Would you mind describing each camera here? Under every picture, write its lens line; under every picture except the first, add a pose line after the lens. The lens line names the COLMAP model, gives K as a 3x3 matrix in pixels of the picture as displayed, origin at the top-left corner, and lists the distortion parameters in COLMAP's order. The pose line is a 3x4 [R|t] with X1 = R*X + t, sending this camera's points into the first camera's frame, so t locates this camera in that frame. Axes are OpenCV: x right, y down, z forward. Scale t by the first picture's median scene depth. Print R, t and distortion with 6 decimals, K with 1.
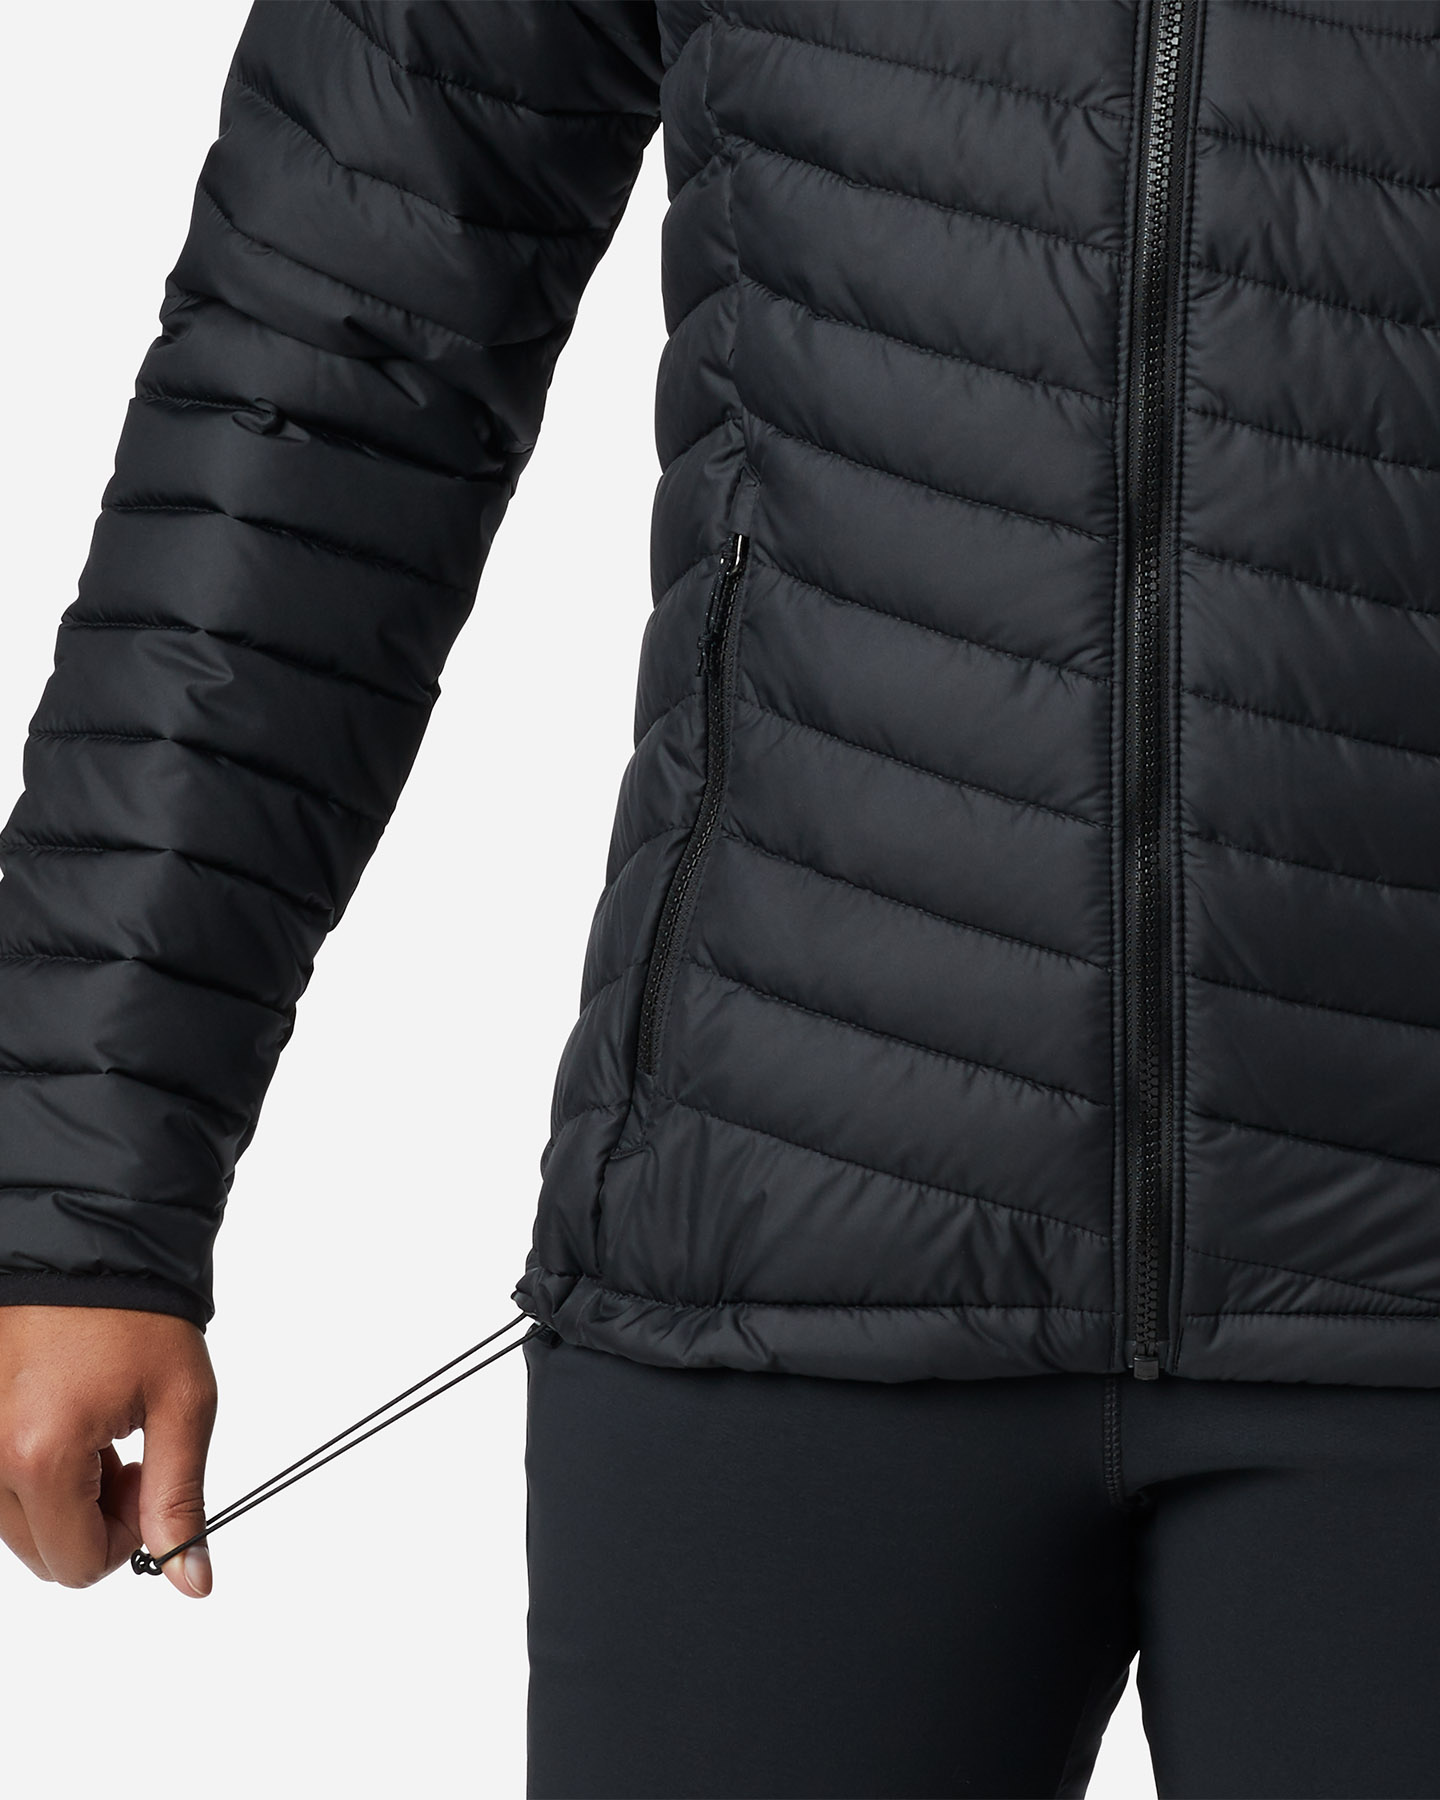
lens RADIAL K [[4521.3, 0, 720.0], [0, 4521.3, 900.0], [0, 0, 1]] dist [-2.093885, -0.150255]
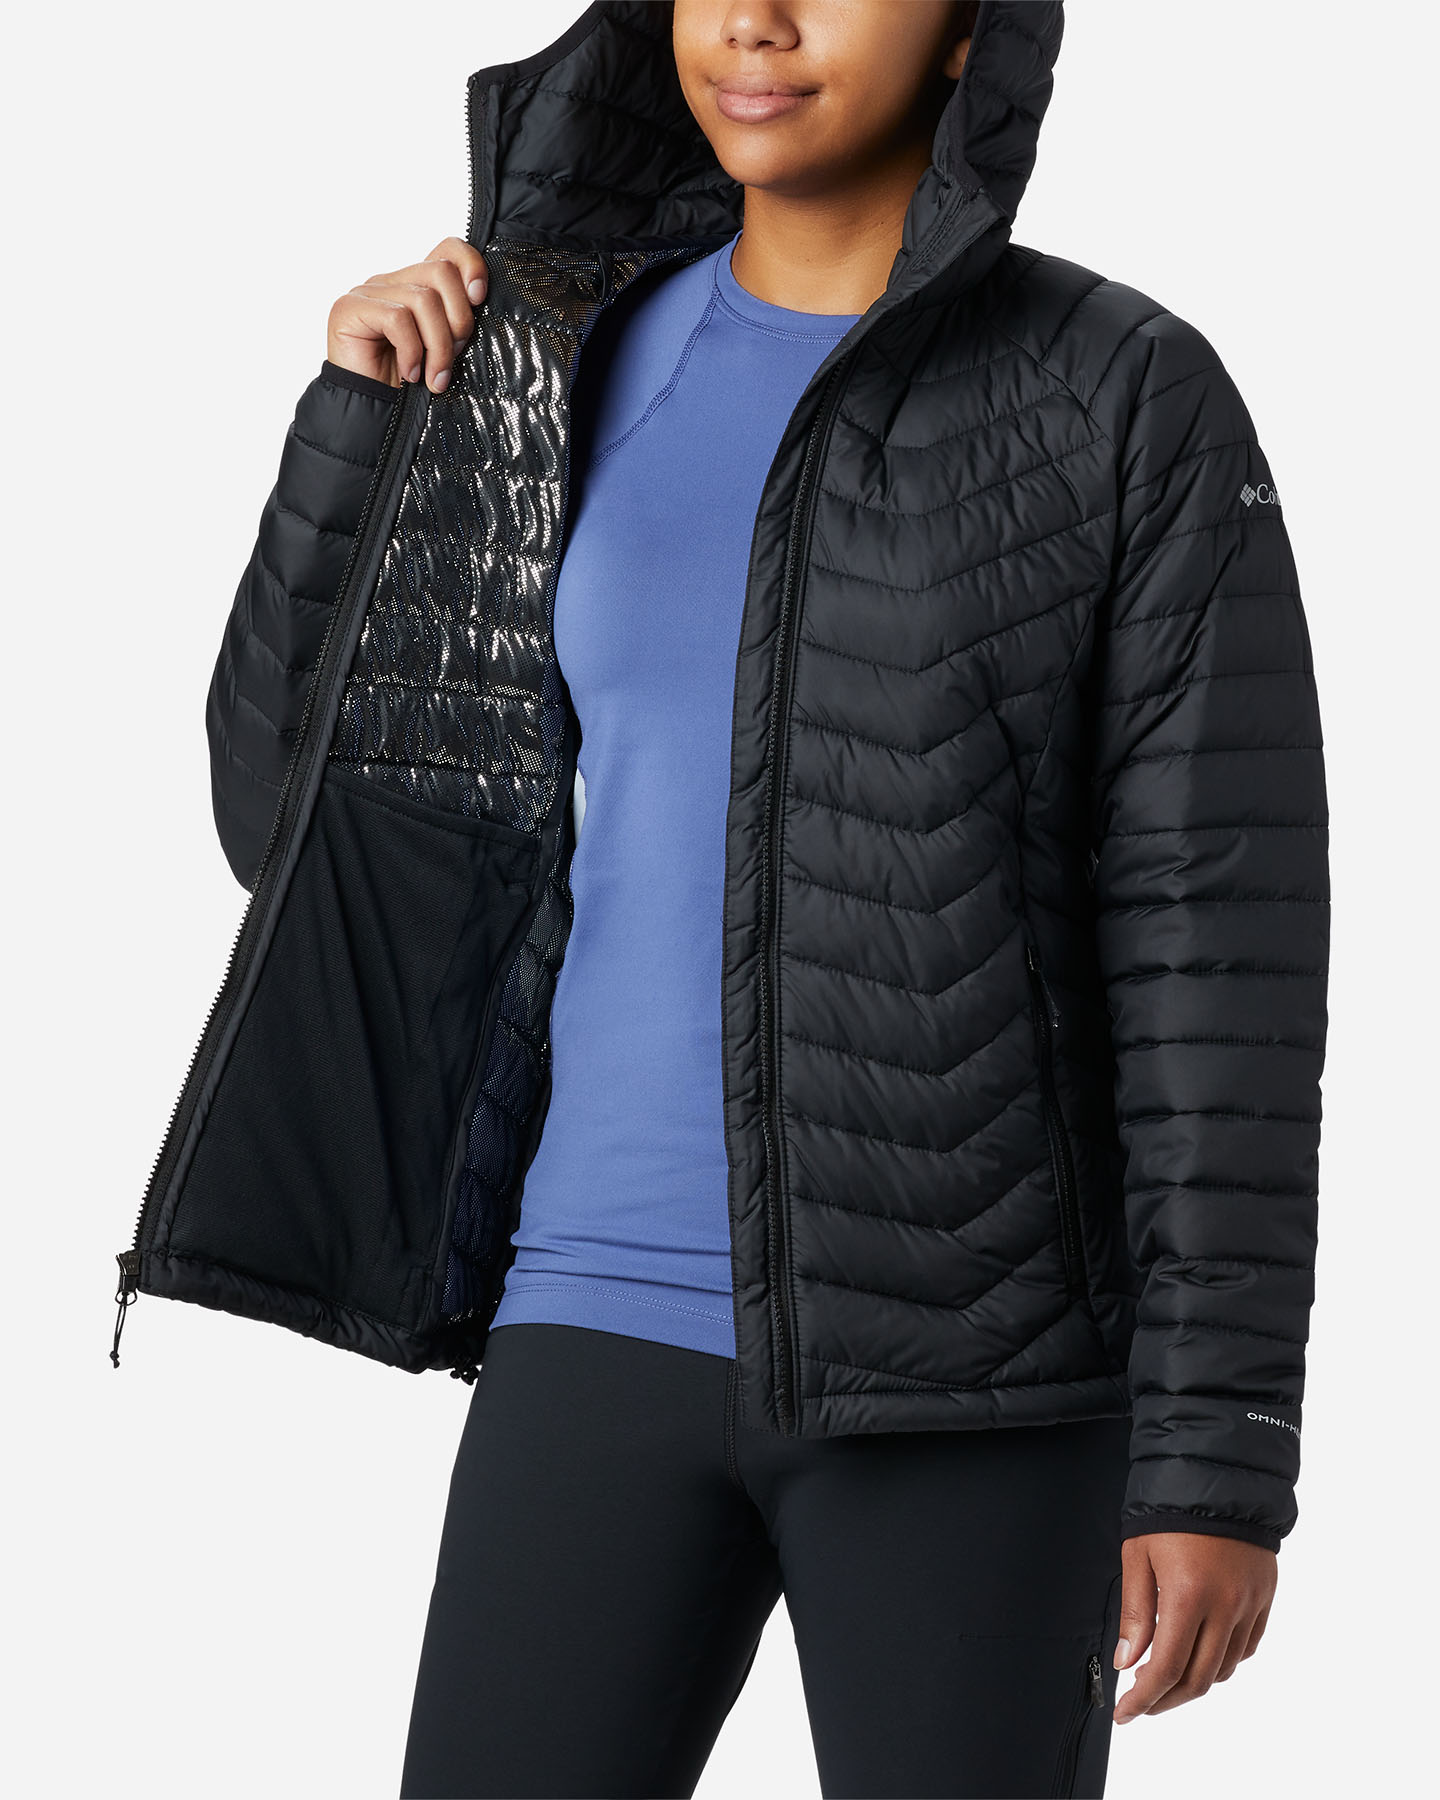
lens RADIAL K [[4521.3, 0, 720.0], [0, 4521.3, 900.0], [0, 0, 1]] dist [-2.093885, -0.150255]
pose [[0.999078, 0.006706, 0.042404, 0.003356], [-0.004298, 0.998386, -0.056627, 0.001166], [-0.042715, 0.056392, 0.997495, -0.858363]]
